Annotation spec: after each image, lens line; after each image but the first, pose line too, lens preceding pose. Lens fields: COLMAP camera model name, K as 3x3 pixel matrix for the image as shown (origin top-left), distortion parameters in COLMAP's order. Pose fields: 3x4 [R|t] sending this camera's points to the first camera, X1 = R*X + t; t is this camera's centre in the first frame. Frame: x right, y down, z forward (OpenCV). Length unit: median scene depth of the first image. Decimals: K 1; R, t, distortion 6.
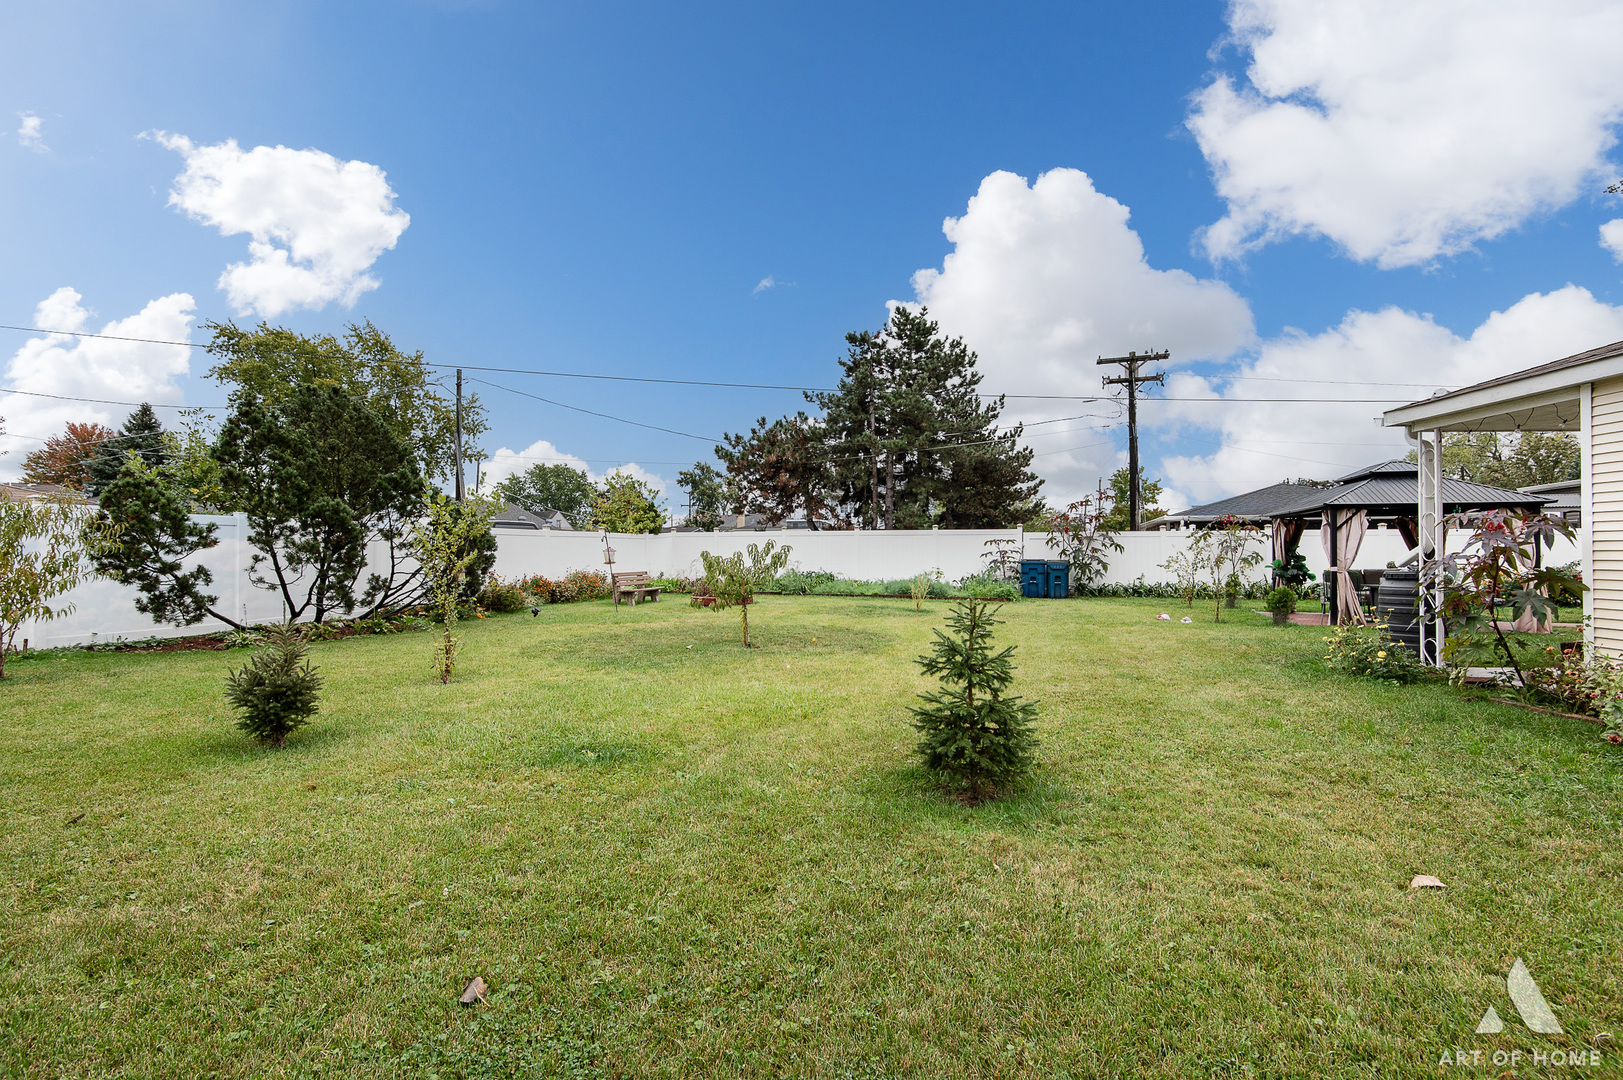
lens RADIAL K [[730.1, 0, 807.5], [0, 730.1, 545.2], [0, 0, 1]] dist [0.001515, -0.000999]
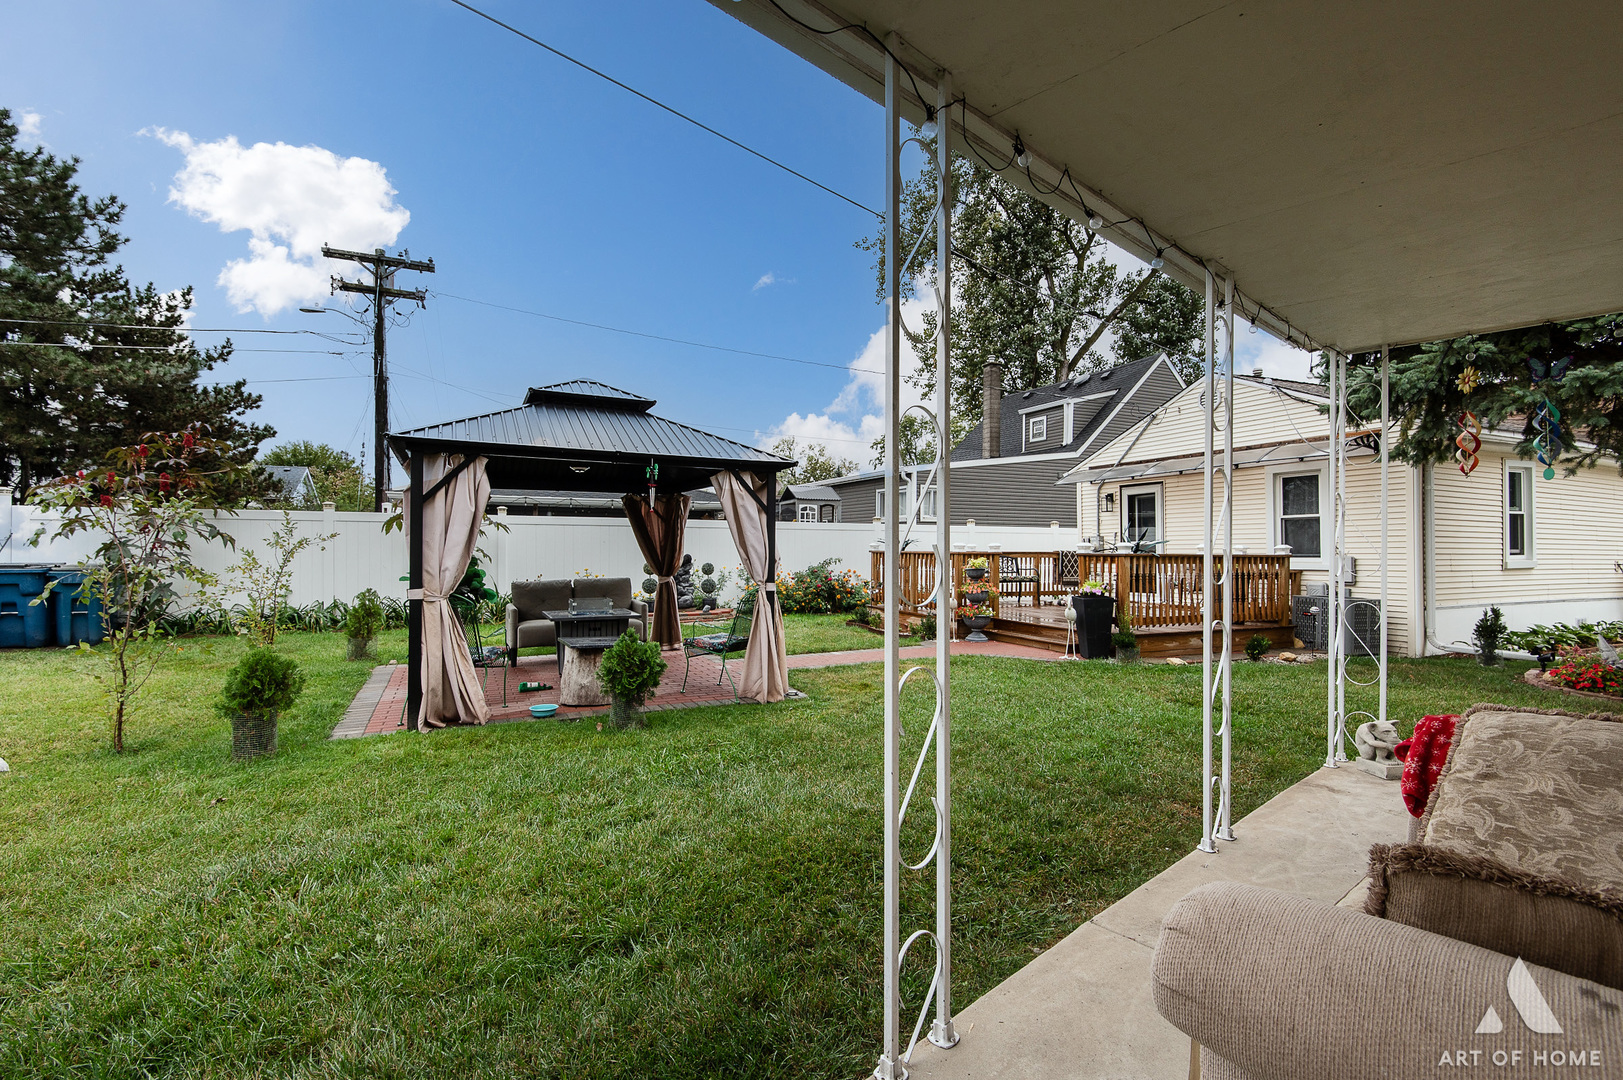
lens RADIAL K [[730.1, 0, 813.1], [0, 730.1, 543.5], [0, 0, 1]] dist [0.001515, -0.000999]
pose [[0.714415, 0.009364, 0.699659, 0.262359], [-0.013587, 0.999908, 0.000490, 0.000045], [-0.699590, -0.009856, 0.714477, 0.240313]]
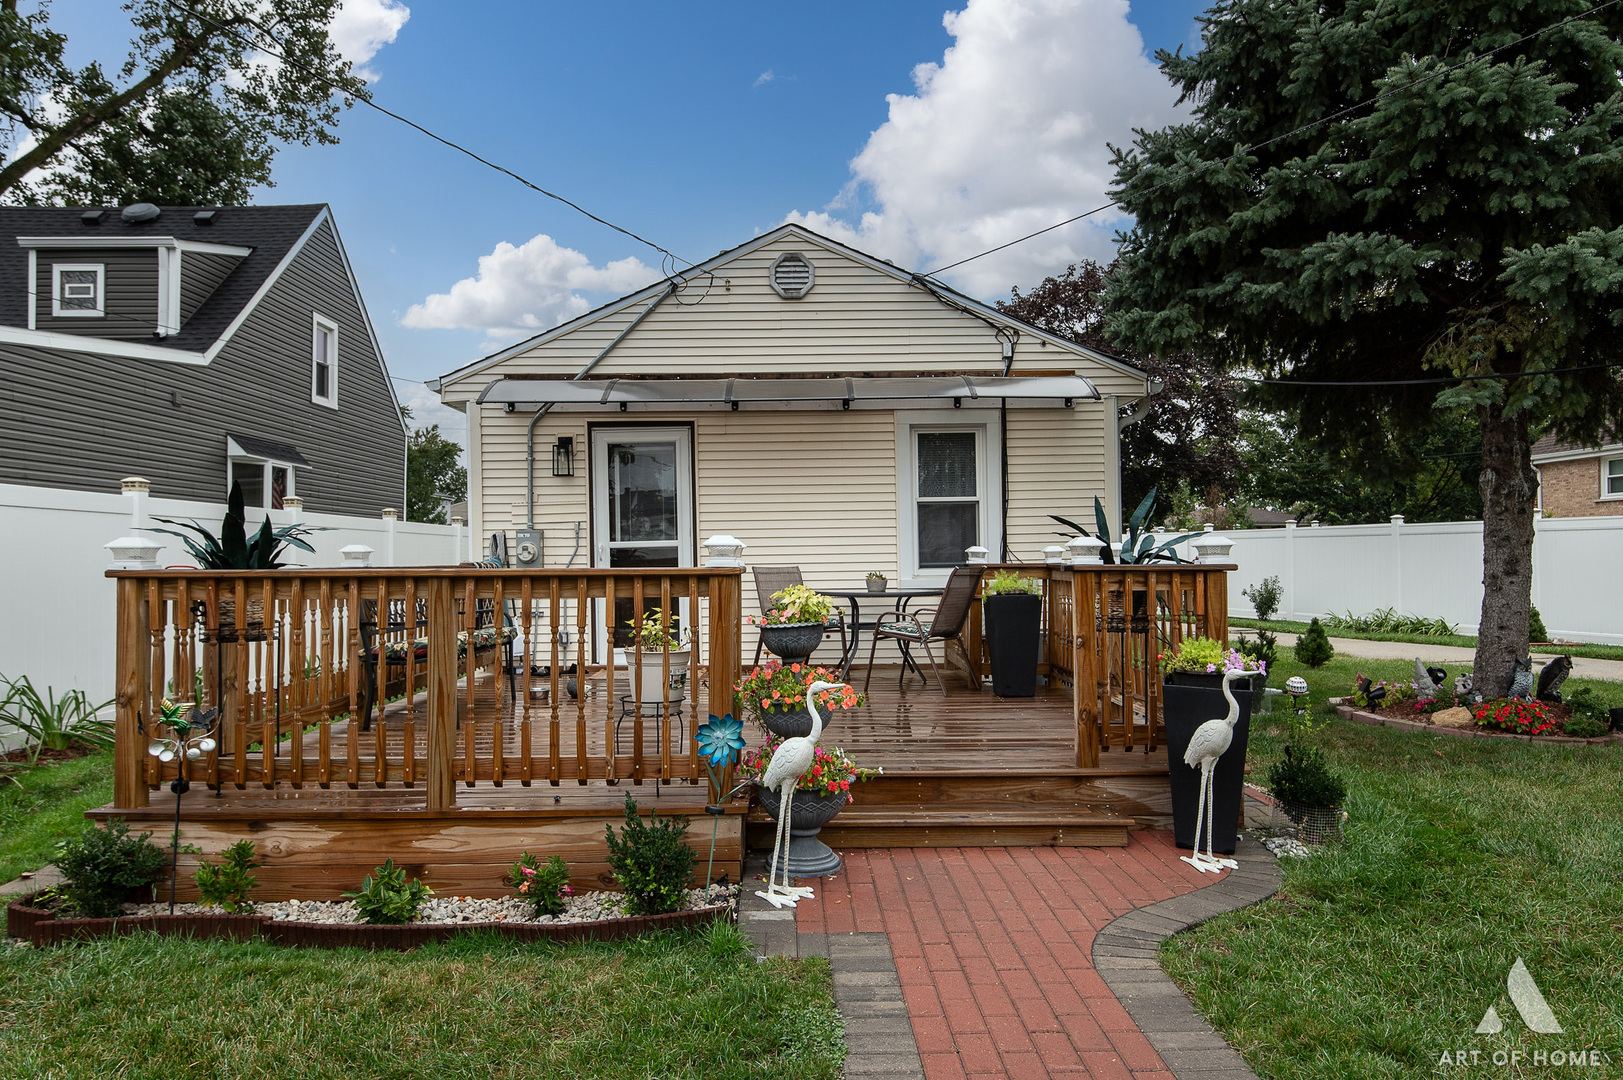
lens RADIAL K [[996.8, 0, 816.8], [0, 996.8, 539.1], [0, 0, 1]] dist [0.000442, -0.005109]
pose [[-0.346009, 0.016724, 0.938082, 0.333668], [-0.001002, 0.999834, -0.018194, 0.000468], [-0.938231, -0.007235, -0.345935, 0.342986]]
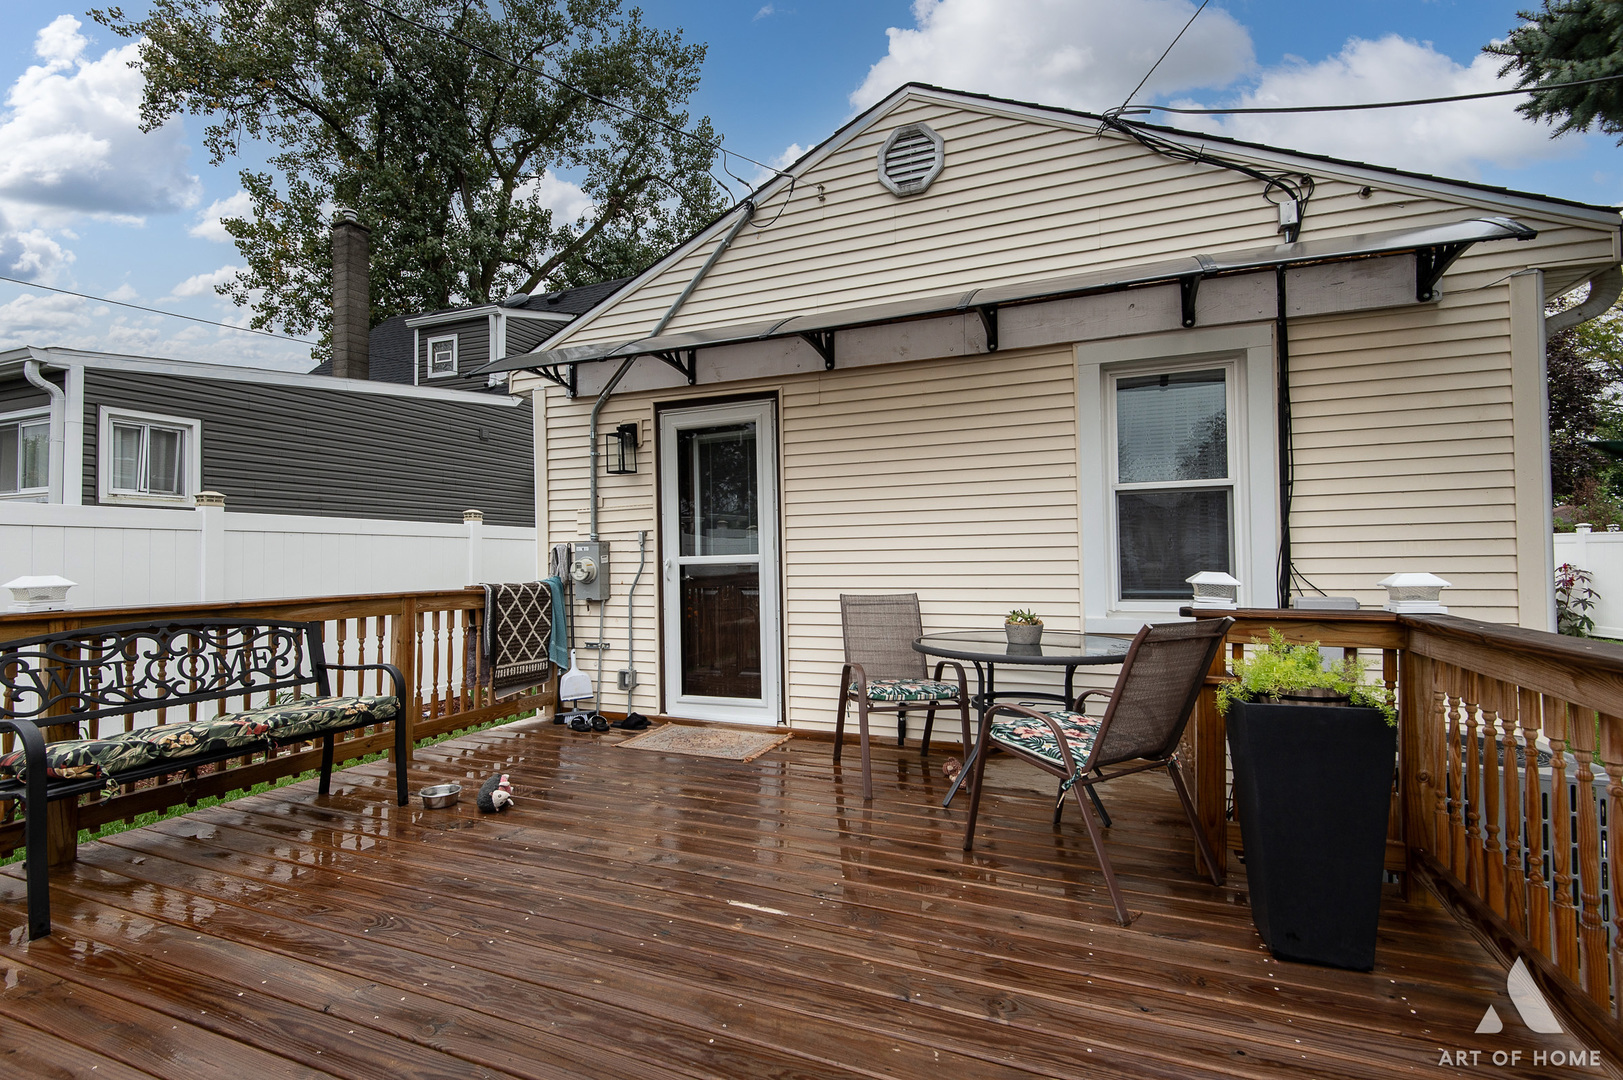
lens RADIAL K [[730.1, 0, 804.3], [0, 730.1, 541.7], [0, 0, 1]] dist [0.001515, -0.000999]
pose [[0.053695, 0.018355, 0.998389, 0.392554], [-0.000278, 0.999831, -0.018366, -0.001673], [-0.998557, 0.000709, 0.053691, 0.306934]]
